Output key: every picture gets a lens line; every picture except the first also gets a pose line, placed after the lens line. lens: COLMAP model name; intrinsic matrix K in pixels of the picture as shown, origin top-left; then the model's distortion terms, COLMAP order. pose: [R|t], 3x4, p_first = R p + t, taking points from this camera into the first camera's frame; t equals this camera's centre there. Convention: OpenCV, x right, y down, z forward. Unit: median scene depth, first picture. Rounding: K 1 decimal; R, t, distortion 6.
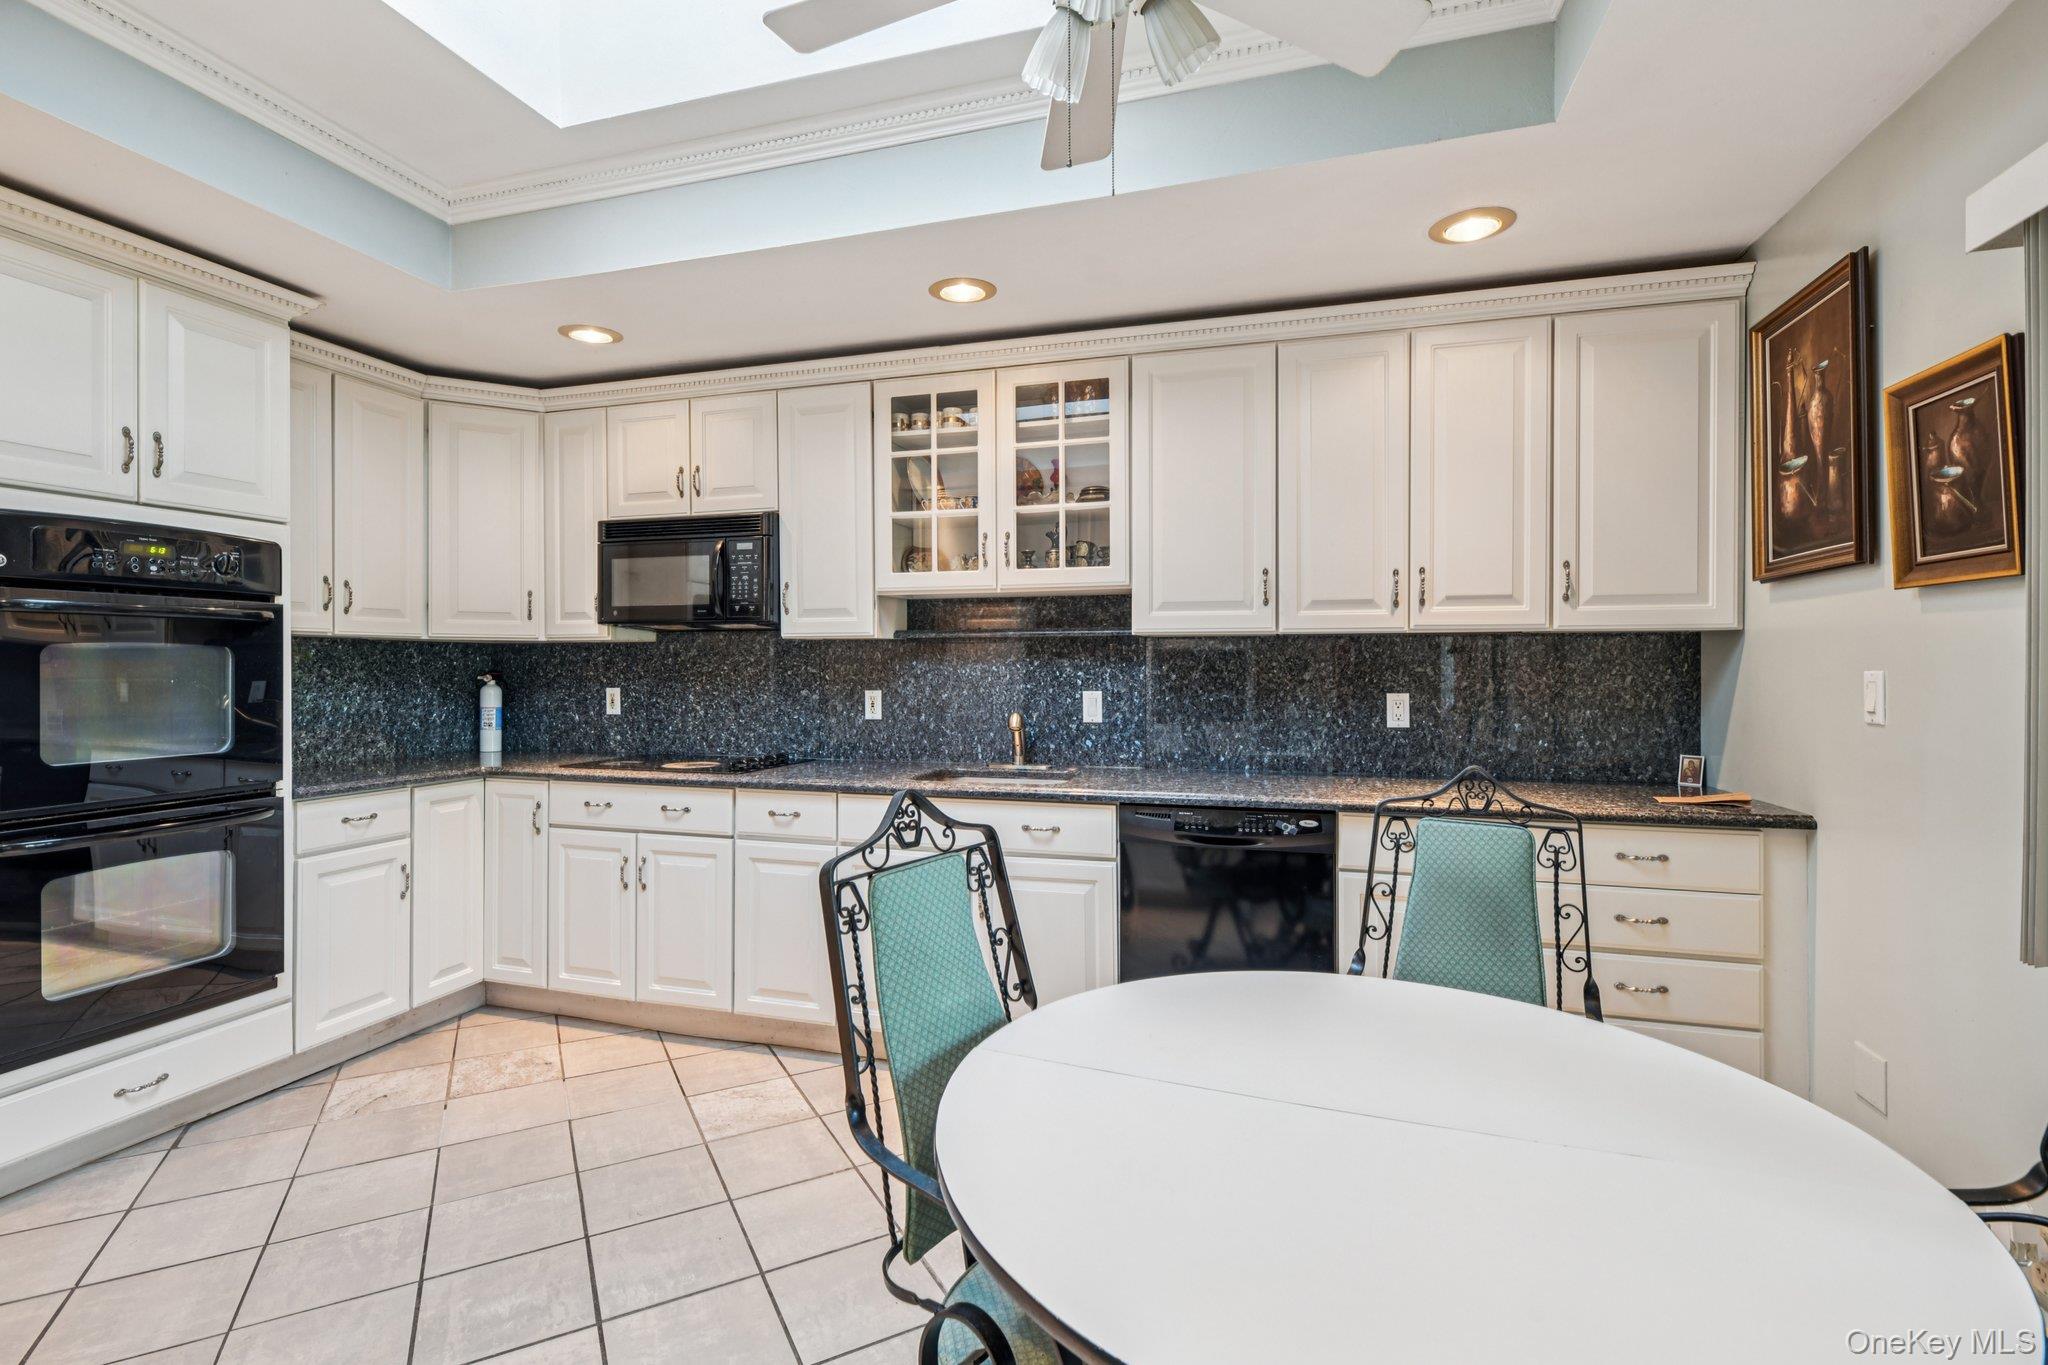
lens RADIAL K [[935.3, 0, 1026.9], [0, 935.3, 669.0], [0, 0, 1]] dist [-0.023563, -0.000379]
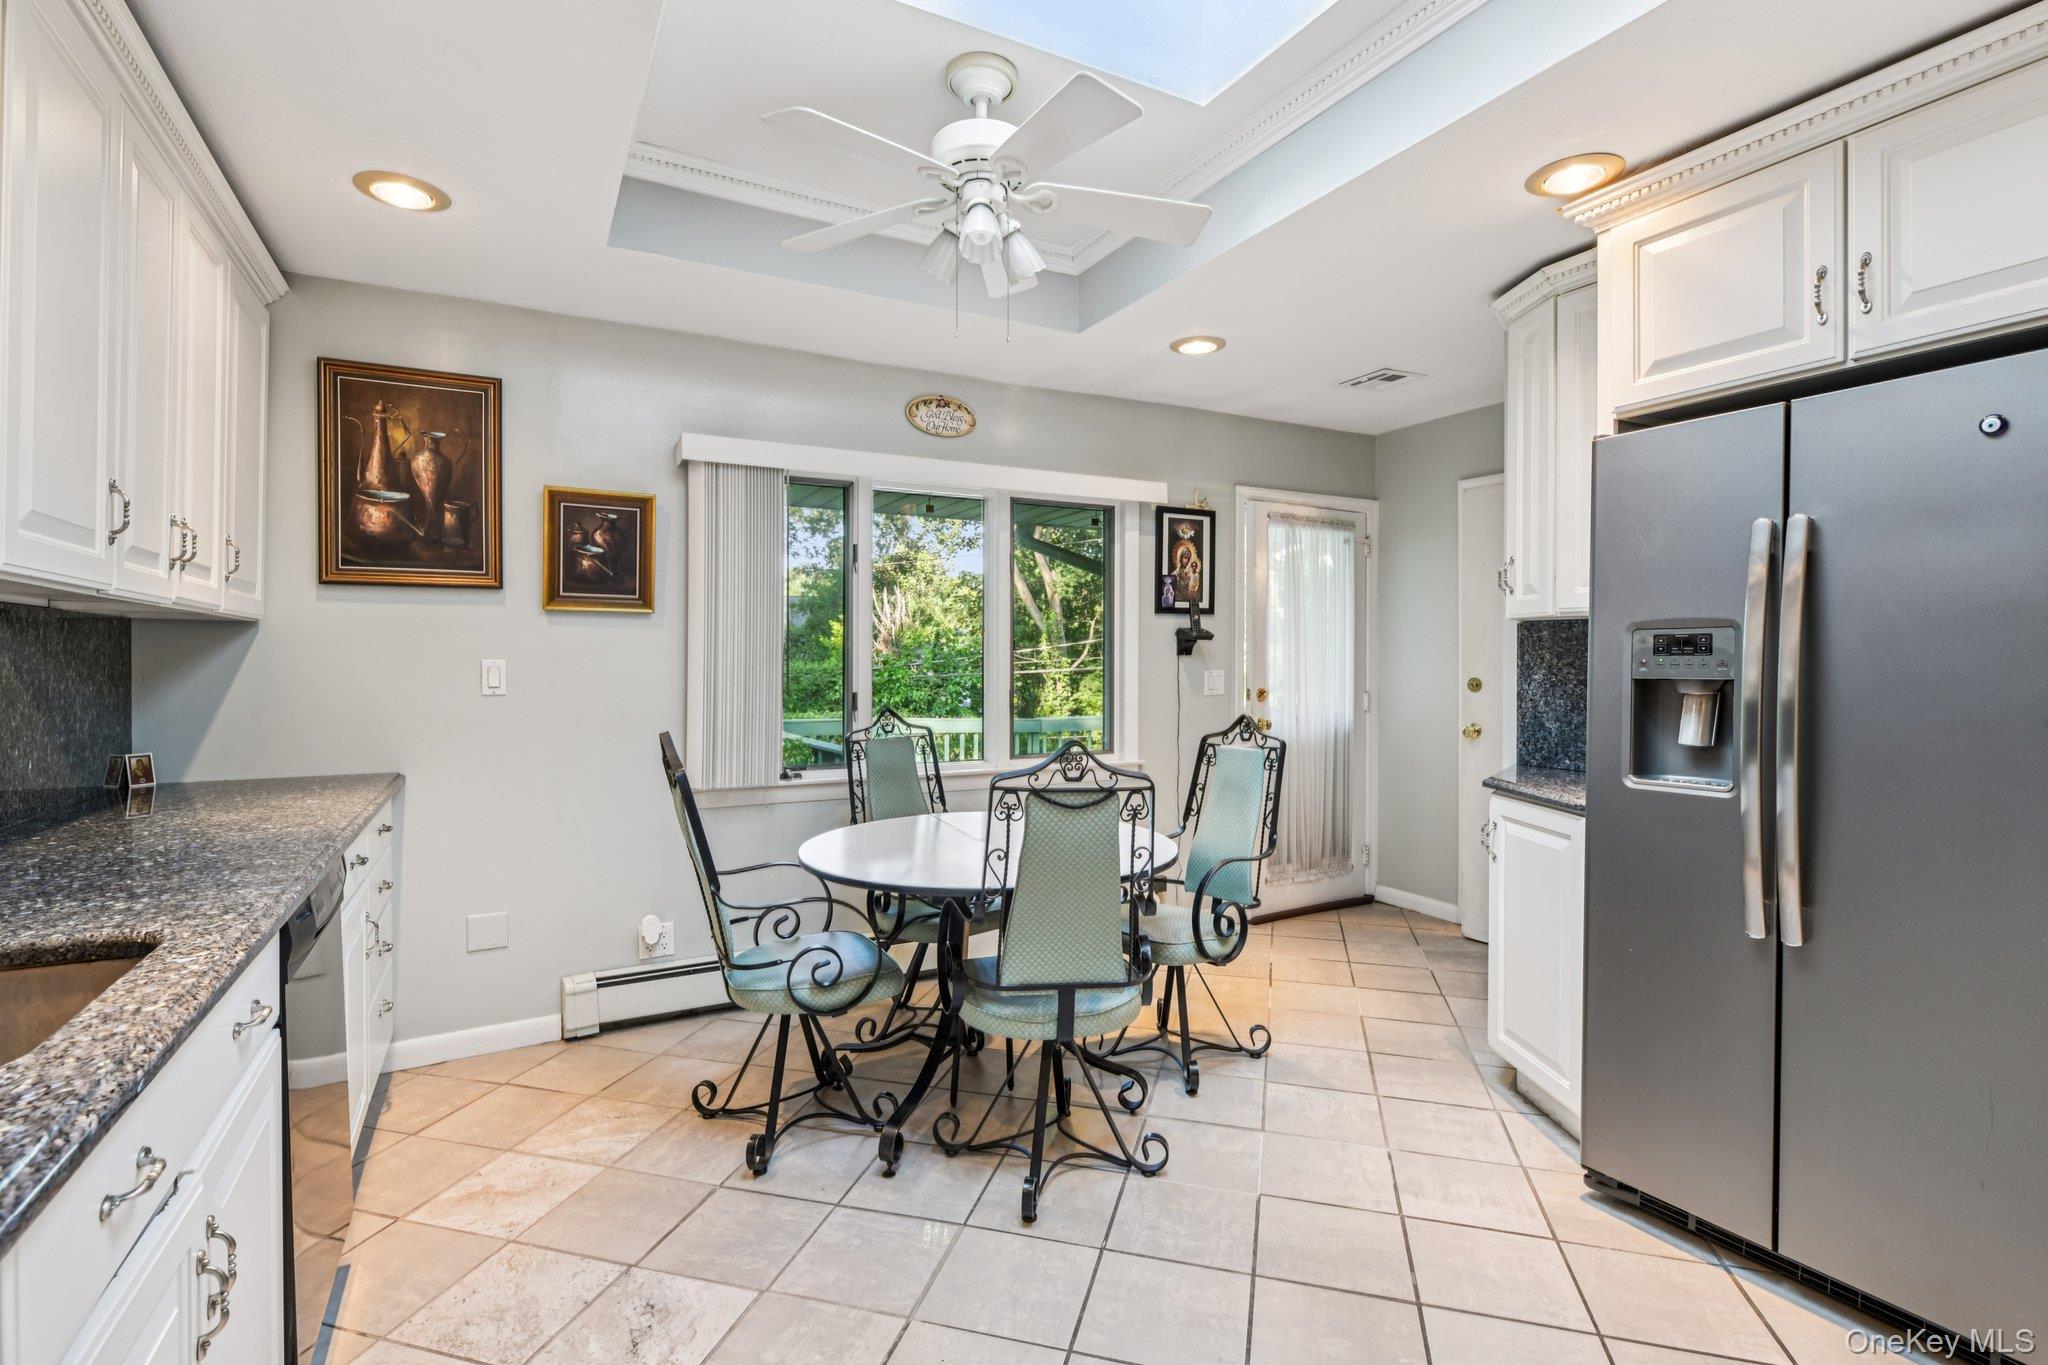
lens RADIAL K [[952.3, 0, 1029.9], [0, 952.3, 670.6], [0, 0, 1]] dist [0.003310, 0.000776]
pose [[-0.709768, -0.002573, 0.704431, -0.872963], [0.003001, 0.999973, 0.006677, 0.013197], [-0.704429, 0.006853, -0.709742, 1.617847]]
